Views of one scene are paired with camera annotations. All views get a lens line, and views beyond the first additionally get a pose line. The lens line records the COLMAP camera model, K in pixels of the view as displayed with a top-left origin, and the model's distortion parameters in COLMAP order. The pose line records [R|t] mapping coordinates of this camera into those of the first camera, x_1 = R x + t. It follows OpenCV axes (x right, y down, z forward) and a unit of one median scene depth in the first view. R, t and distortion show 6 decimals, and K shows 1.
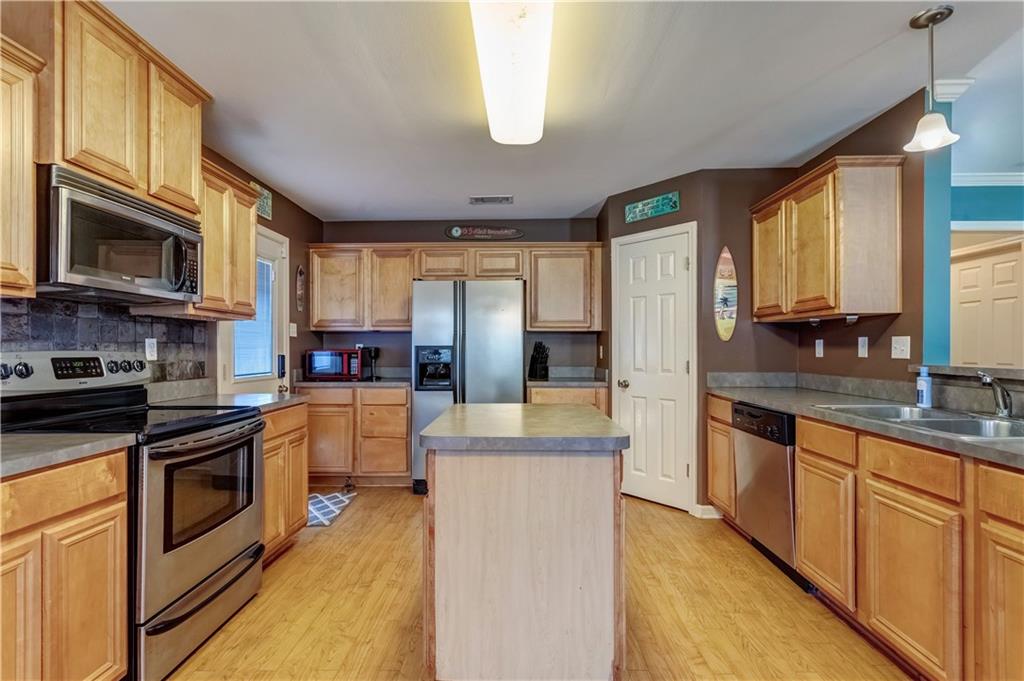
lens RADIAL K [[489.0, 0, 501.2], [0, 489.0, 347.7], [0, 0, 1]] dist [0.002574, 0.000838]
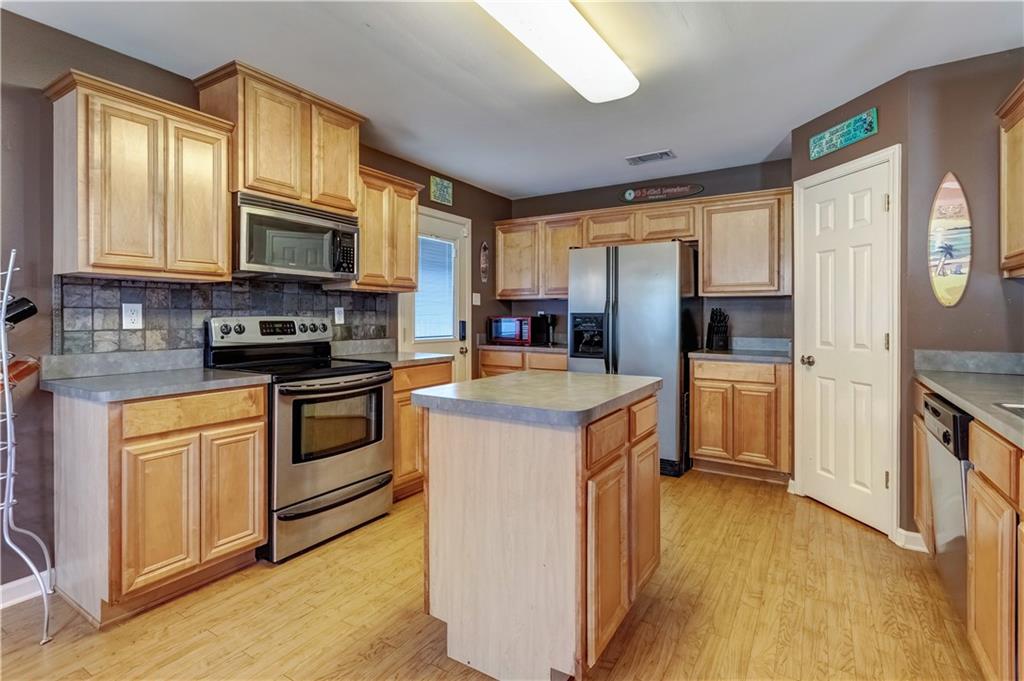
lens RADIAL K [[489.3, 0, 508.0], [0, 489.3, 317.5], [0, 0, 1]] dist [0.002133, 0.000845]
pose [[0.860914, 0.005048, -0.508726, 0.314945], [-0.002672, 0.999982, 0.005400, 0.000140], [0.508744, -0.003289, 0.860911, 0.074949]]
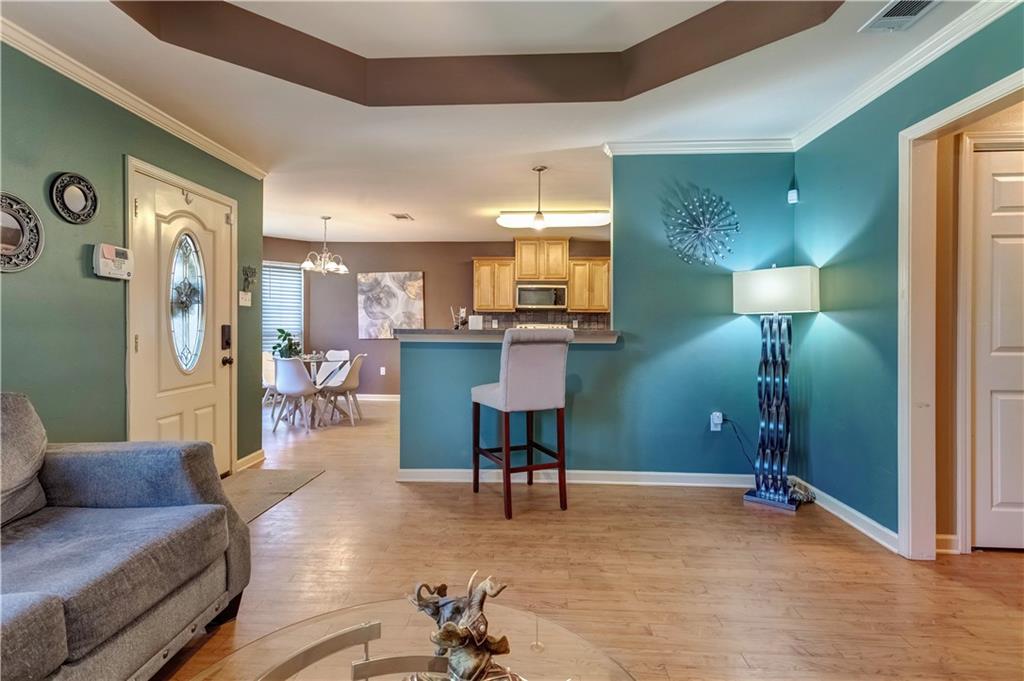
lens RADIAL K [[489.3, 0, 508.0], [0, 489.3, 317.5], [0, 0, 1]] dist [0.002133, 0.000845]
pose [[-0.017039, -0.006746, -0.999832, 1.898591], [-0.004421, 0.999968, -0.006672, -0.012794], [0.999845, 0.004307, -0.017068, 0.571624]]
